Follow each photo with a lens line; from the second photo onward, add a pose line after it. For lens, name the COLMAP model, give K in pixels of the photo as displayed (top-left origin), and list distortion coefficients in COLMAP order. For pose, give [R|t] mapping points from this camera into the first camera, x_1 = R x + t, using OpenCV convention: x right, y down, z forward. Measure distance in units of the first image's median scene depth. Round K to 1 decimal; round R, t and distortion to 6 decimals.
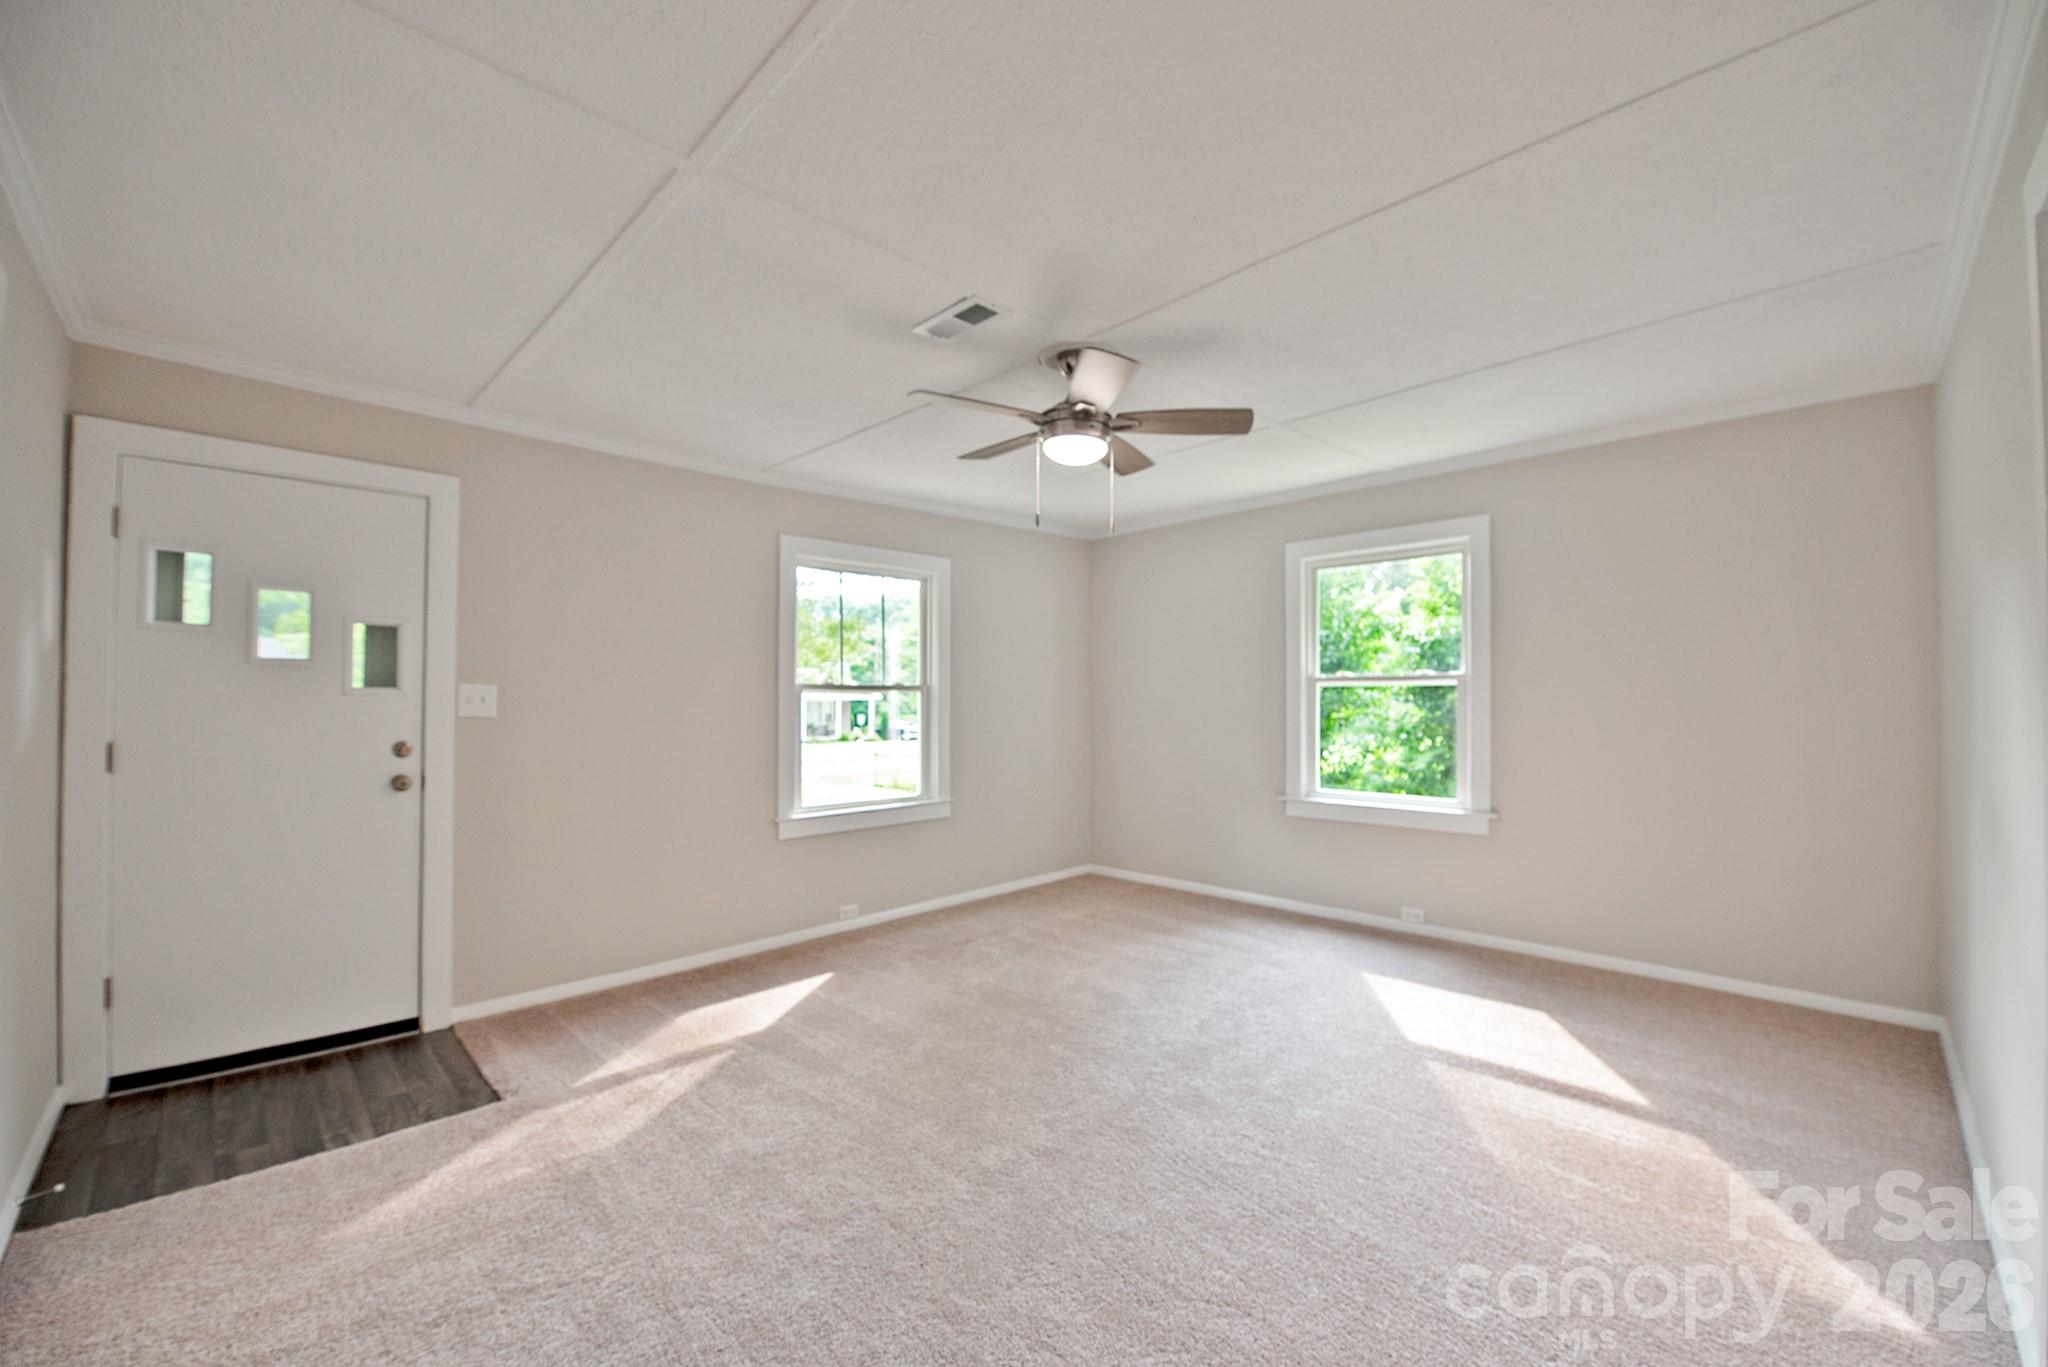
lens RADIAL K [[830.3, 0, 1010.2], [0, 830.3, 682.6], [0, 0, 1]] dist [-0.000193, -0.004933]
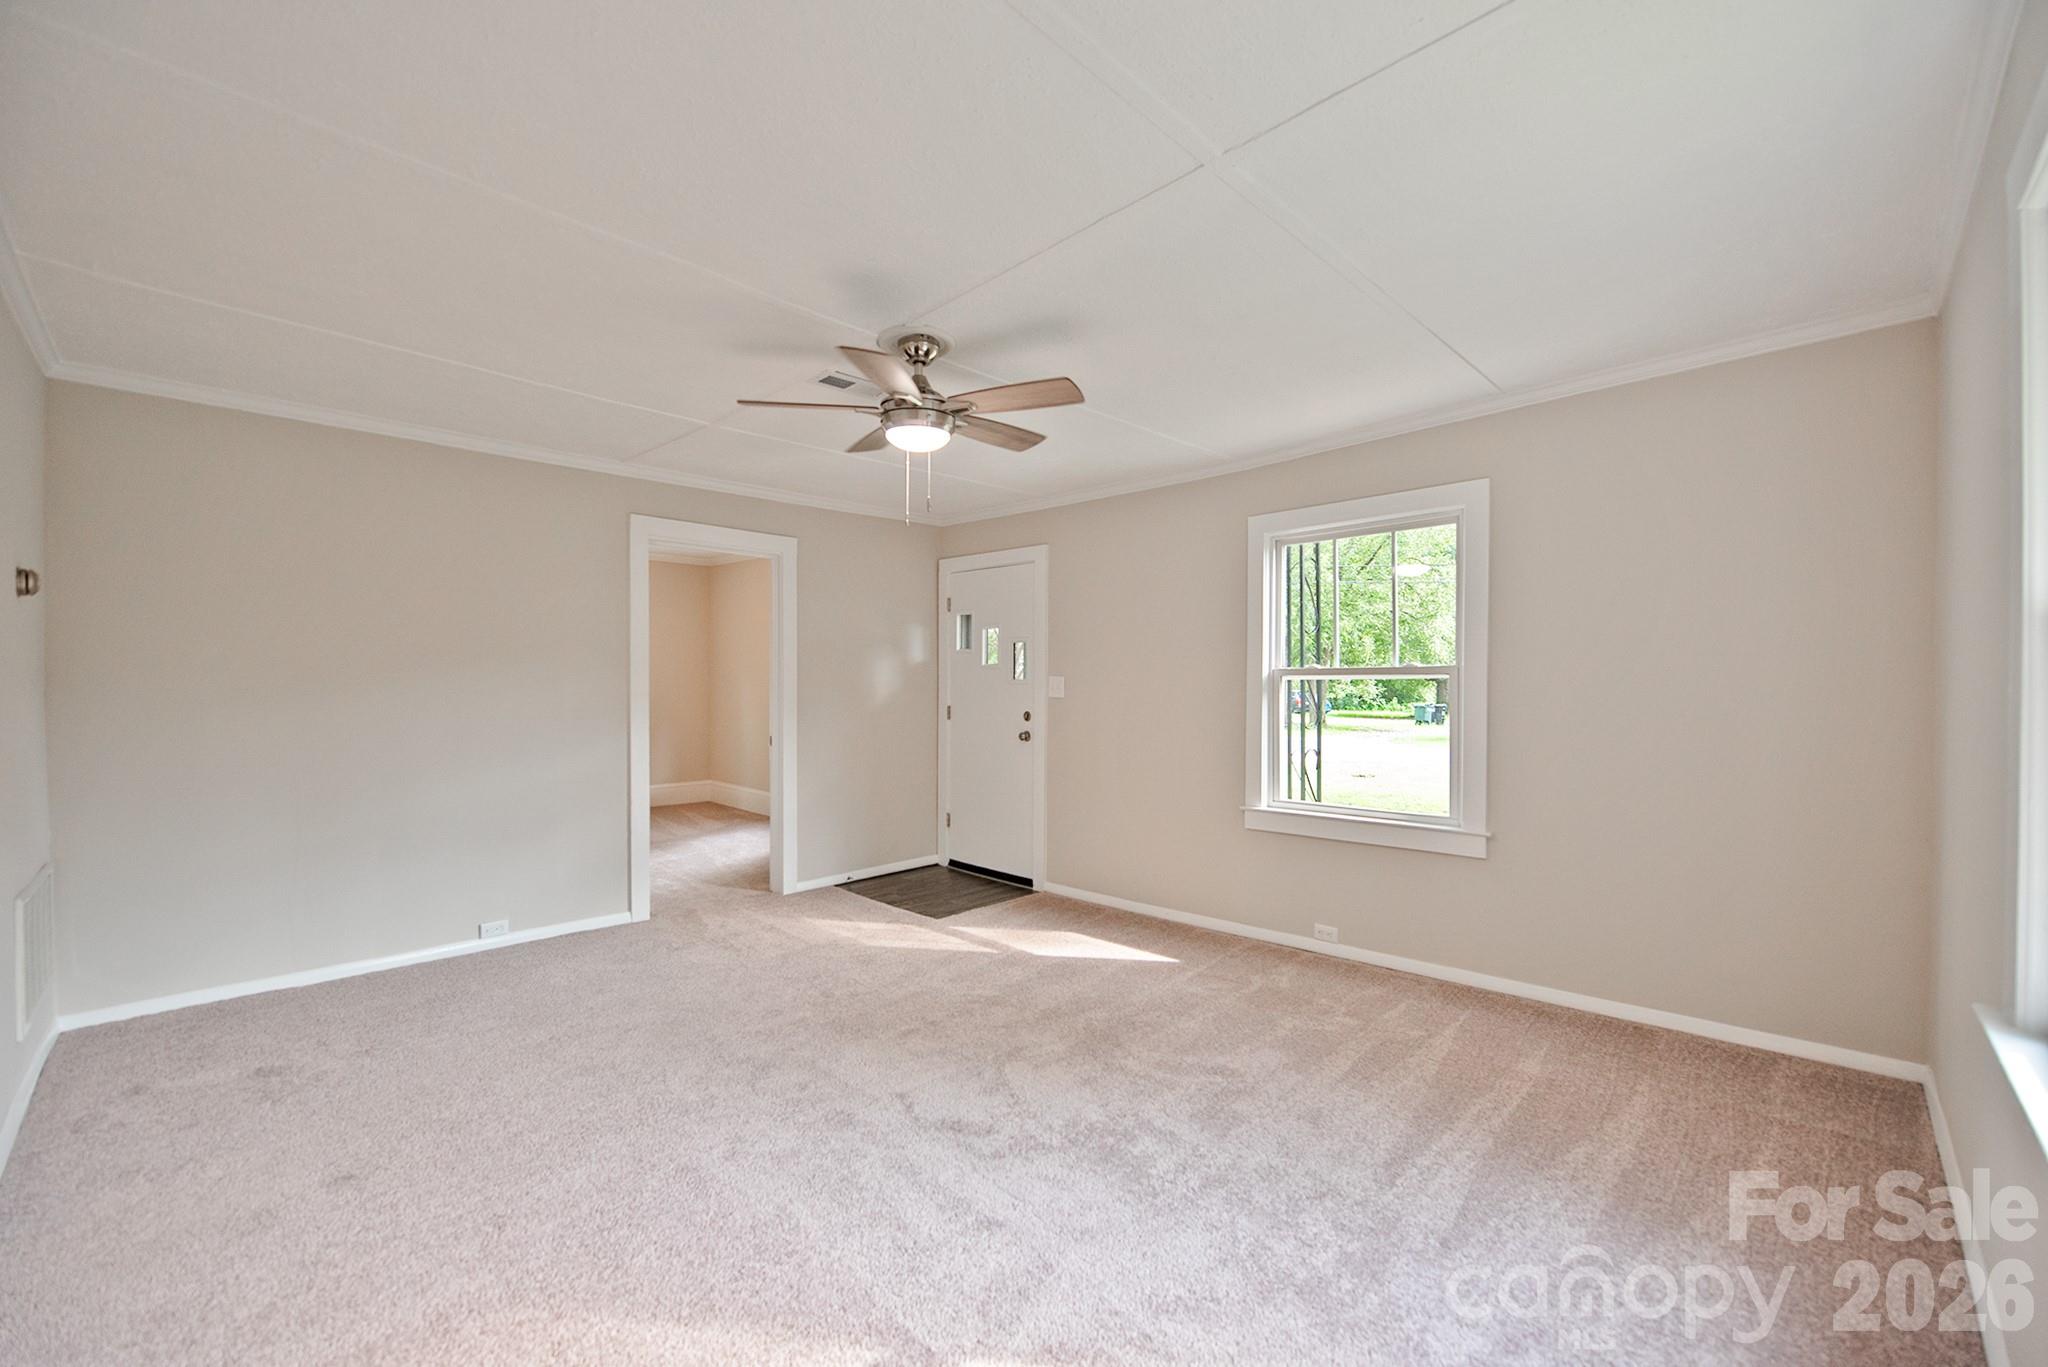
lens RADIAL K [[830.3, 0, 1010.2], [0, 830.3, 682.6], [0, 0, 1]] dist [-0.000193, -0.004933]
pose [[0.014383, -0.001567, -0.999895, 0.965258], [0.027017, 0.999634, -0.001177, 0.015124], [0.999531, -0.026997, 0.014421, 0.983489]]
